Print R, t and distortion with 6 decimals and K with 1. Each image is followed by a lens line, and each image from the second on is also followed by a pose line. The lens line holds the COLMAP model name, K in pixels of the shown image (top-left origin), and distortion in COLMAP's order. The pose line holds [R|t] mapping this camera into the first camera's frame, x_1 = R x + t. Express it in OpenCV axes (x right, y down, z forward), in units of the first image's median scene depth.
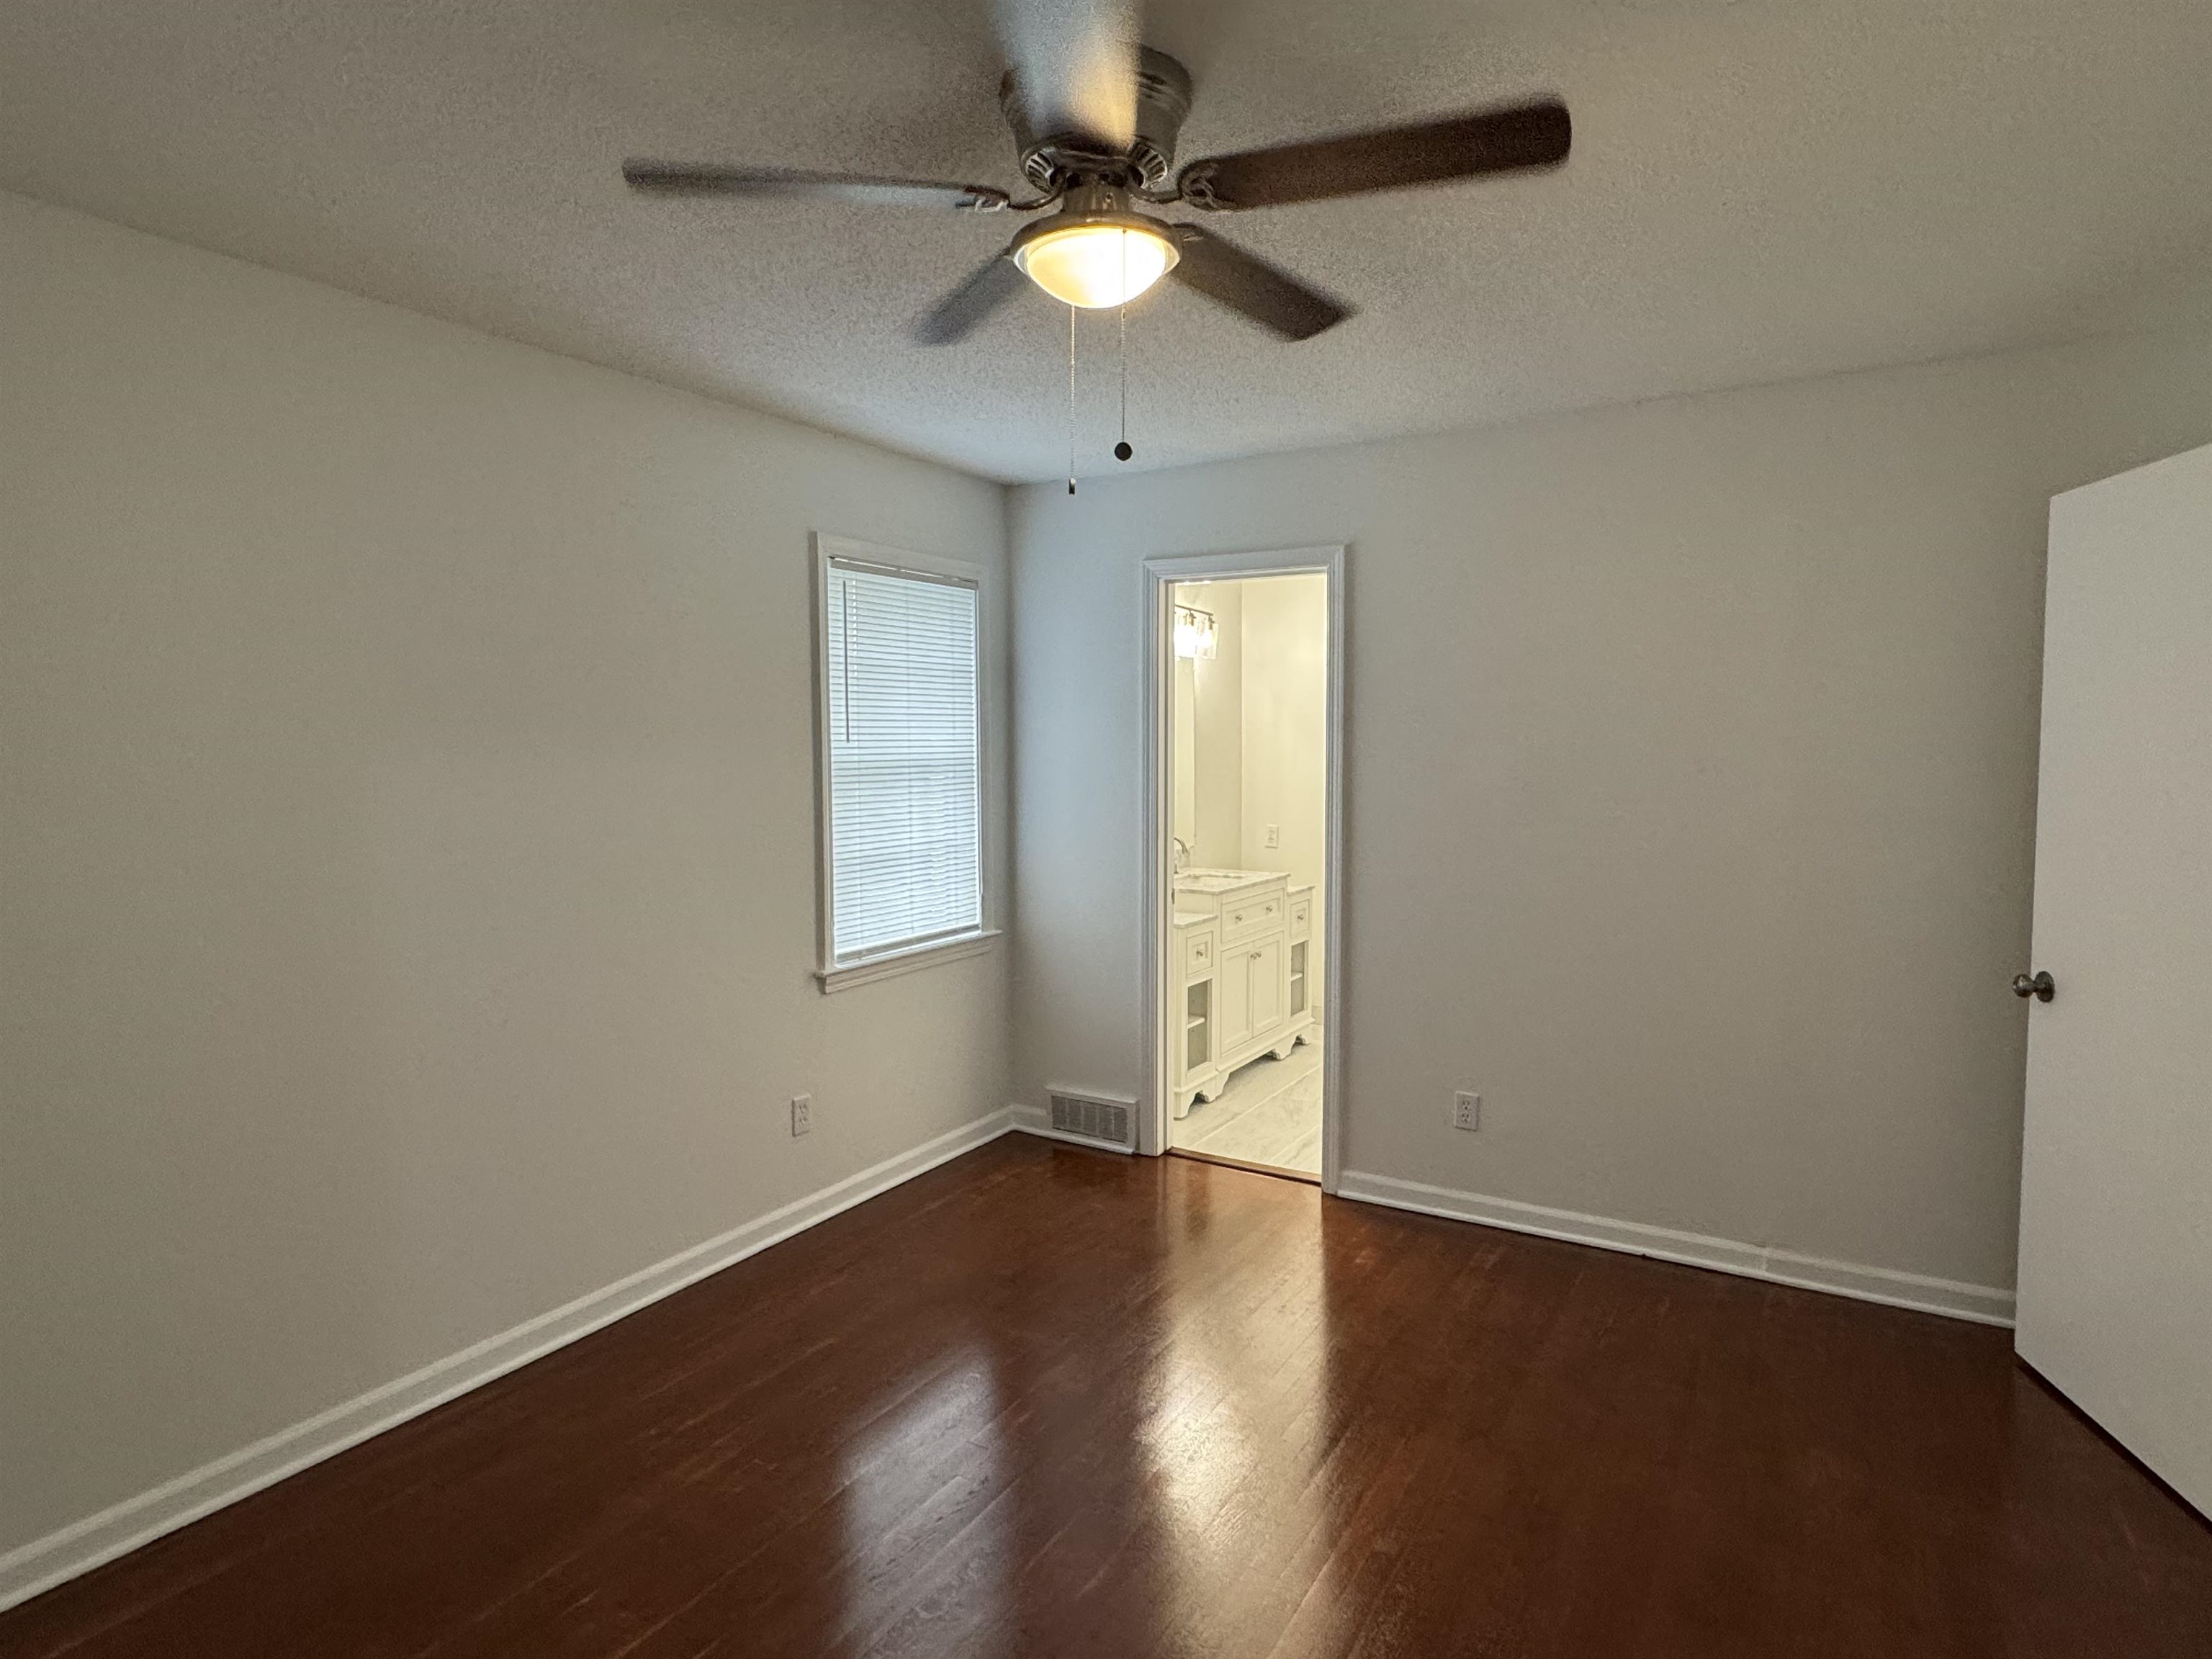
lens RADIAL K [[1233.8, 0, 1106.0], [0, 1233.8, 829.5], [0, 0, 1]] dist [0.002648, 0.000331]
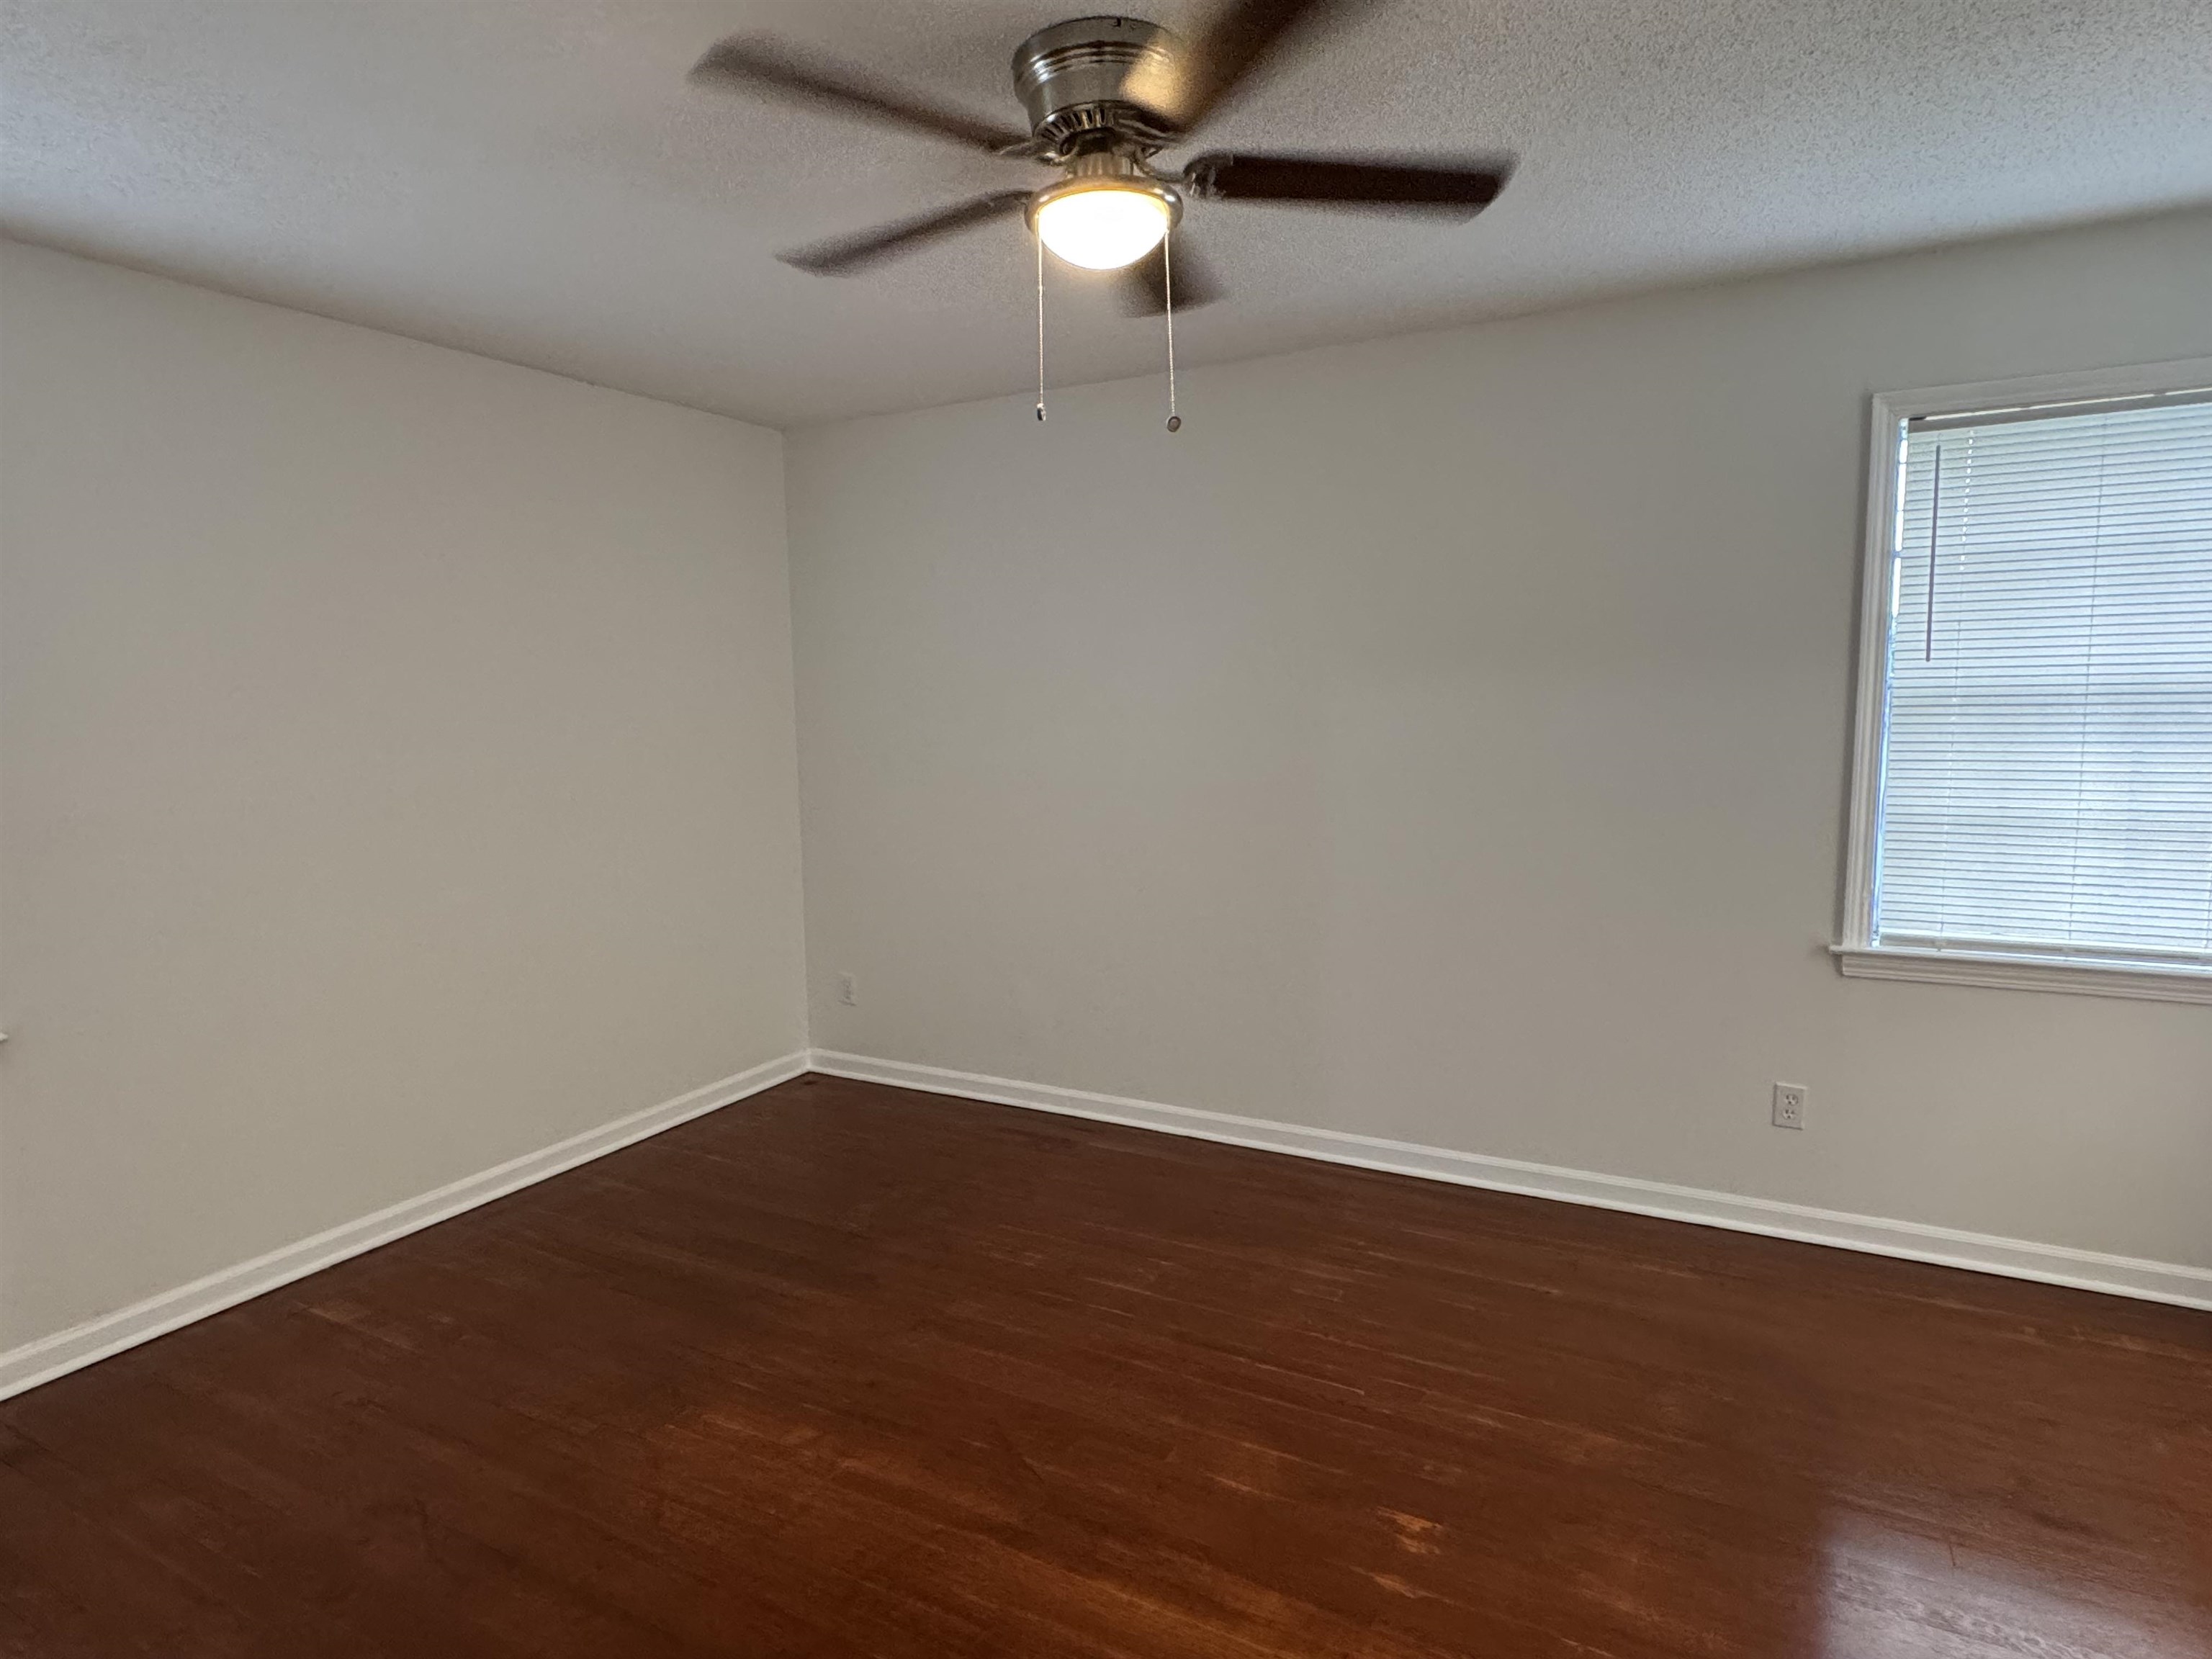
lens RADIAL K [[1233.8, 0, 1106.0], [0, 1233.8, 829.5], [0, 0, 1]] dist [0.002648, 0.000331]
pose [[0.038238, 0.100768, -0.994175, 0.547513], [-0.059833, 0.993348, 0.098383, -0.012452], [0.997476, 0.055722, 0.044013, 0.474523]]
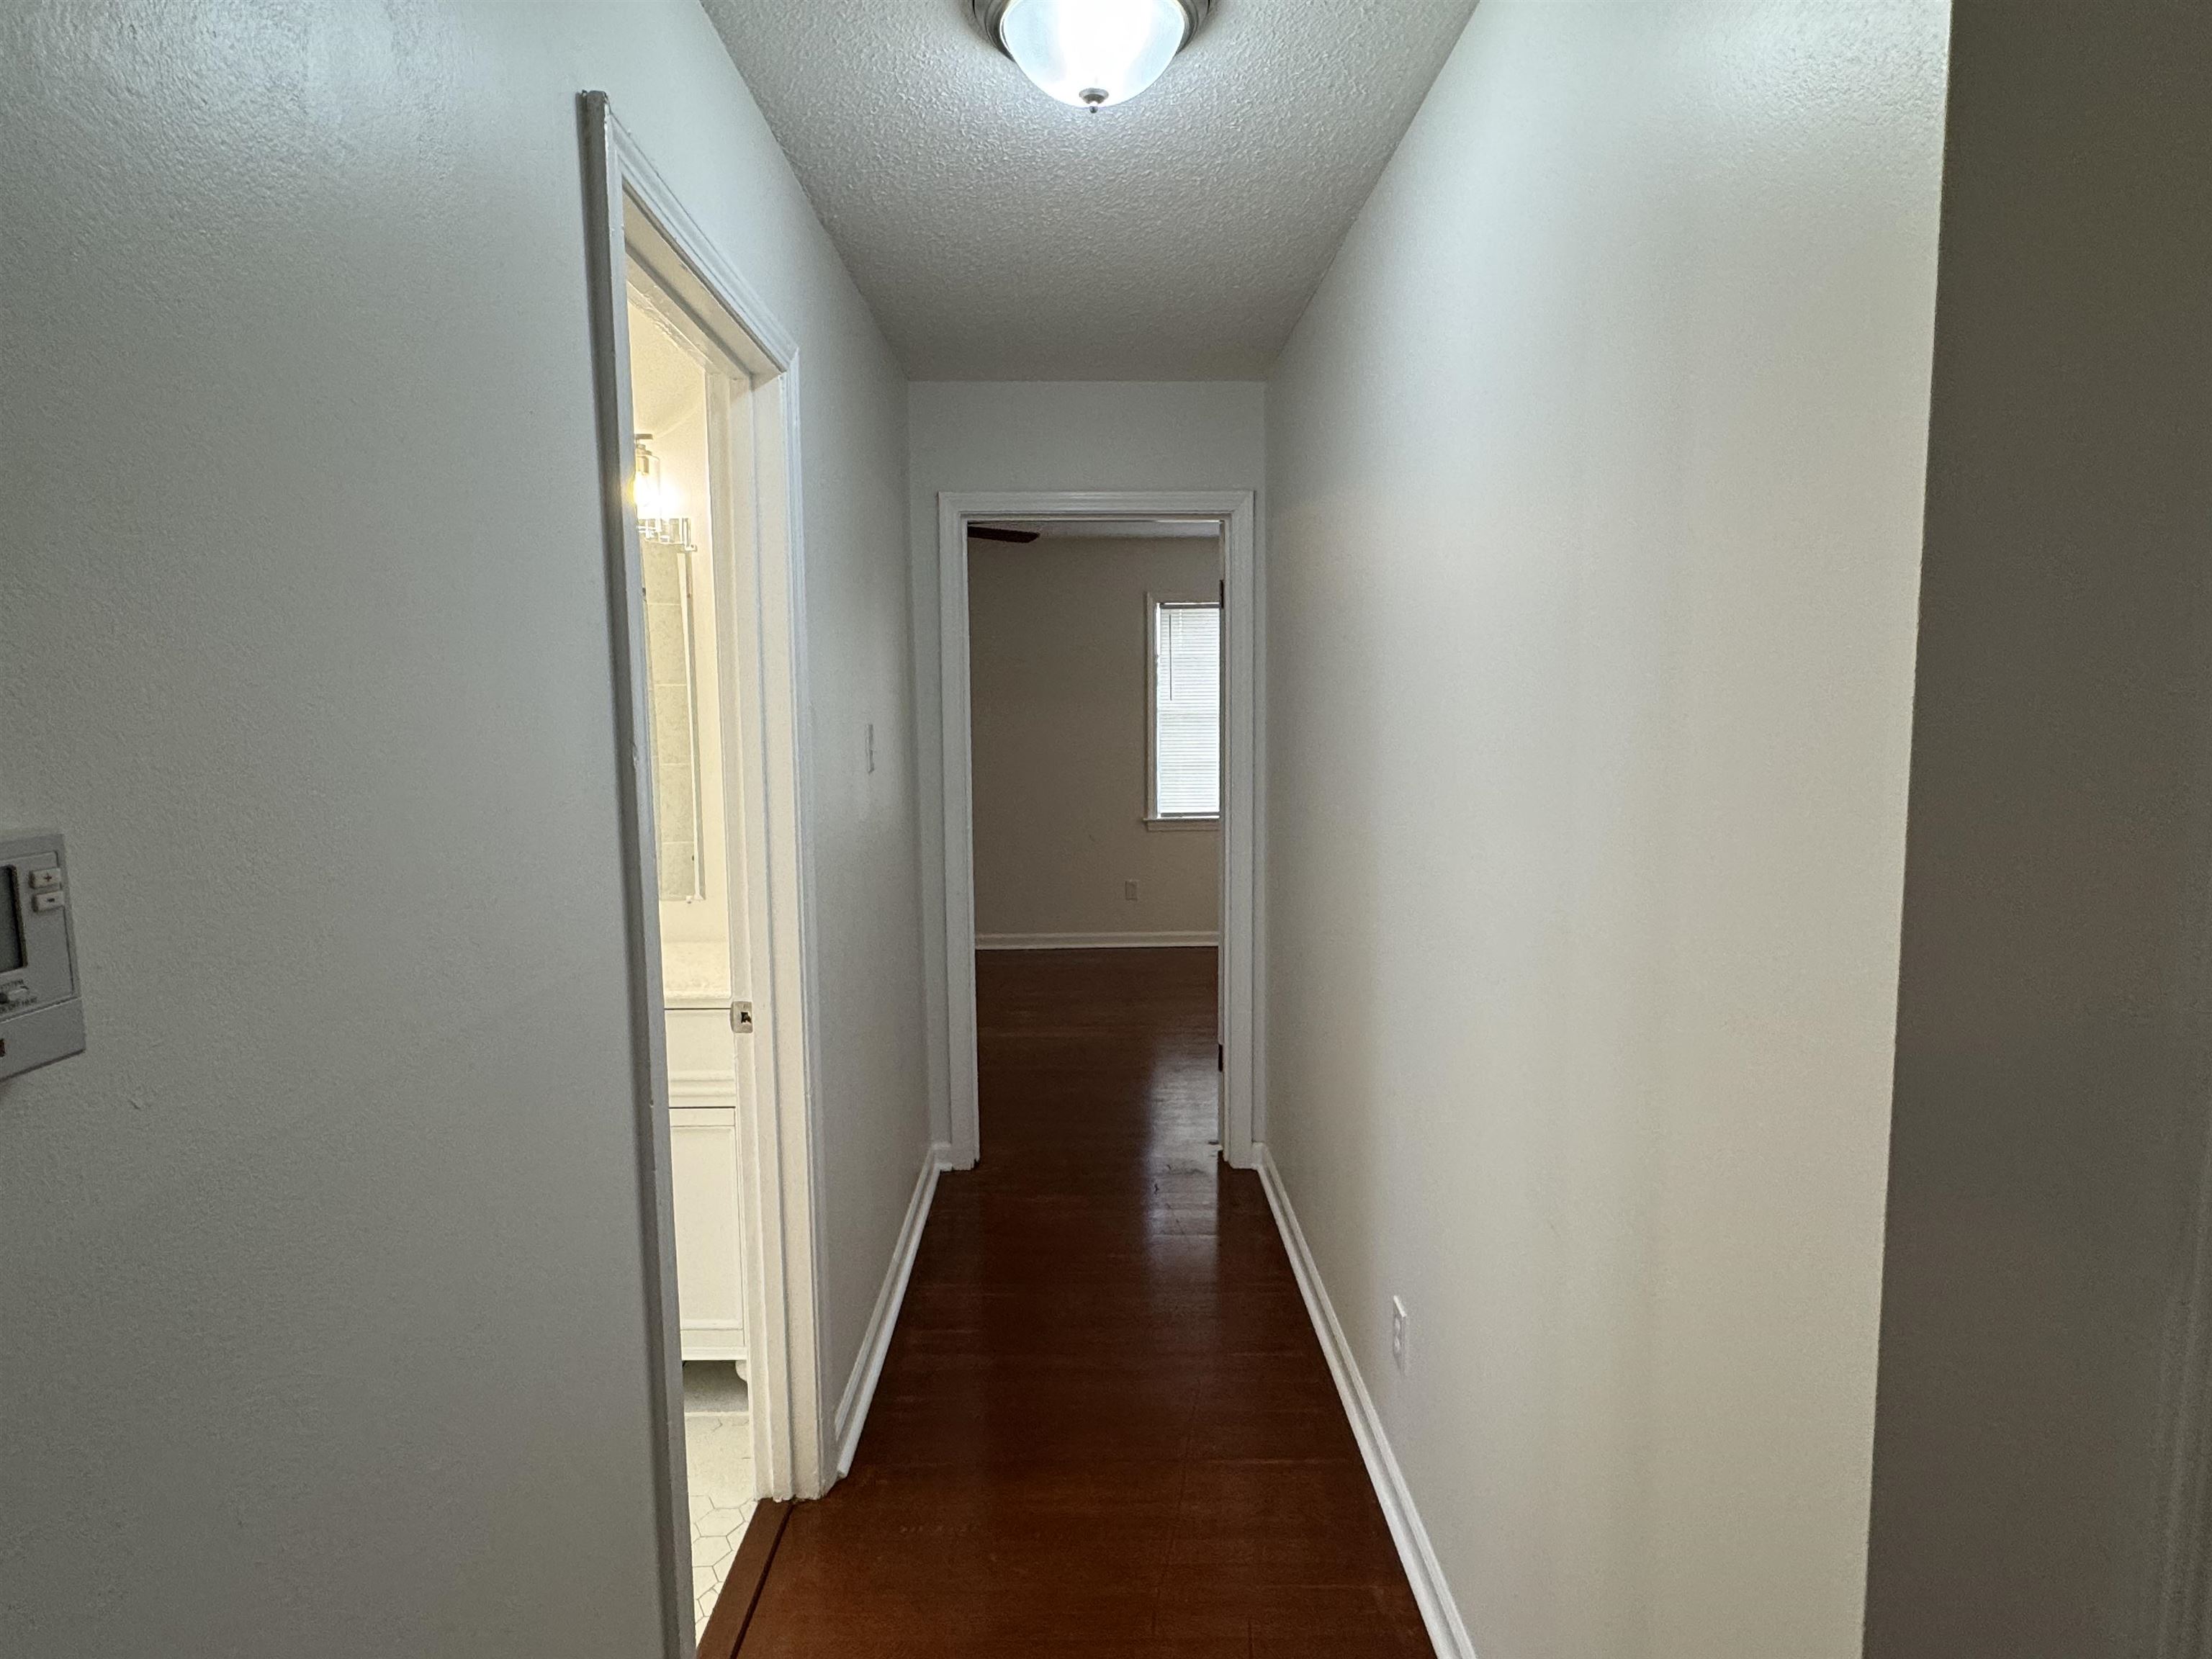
lens RADIAL K [[1203.1, 0, 1106.0], [0, 1203.1, 829.5], [0, 0, 1]] dist [0.000485, 0.000264]
pose [[0.526062, 0.077001, -0.846953, 1.341732], [-0.048930, 0.996983, 0.060250, 0.020288], [0.849037, 0.009746, 0.528243, -0.060892]]
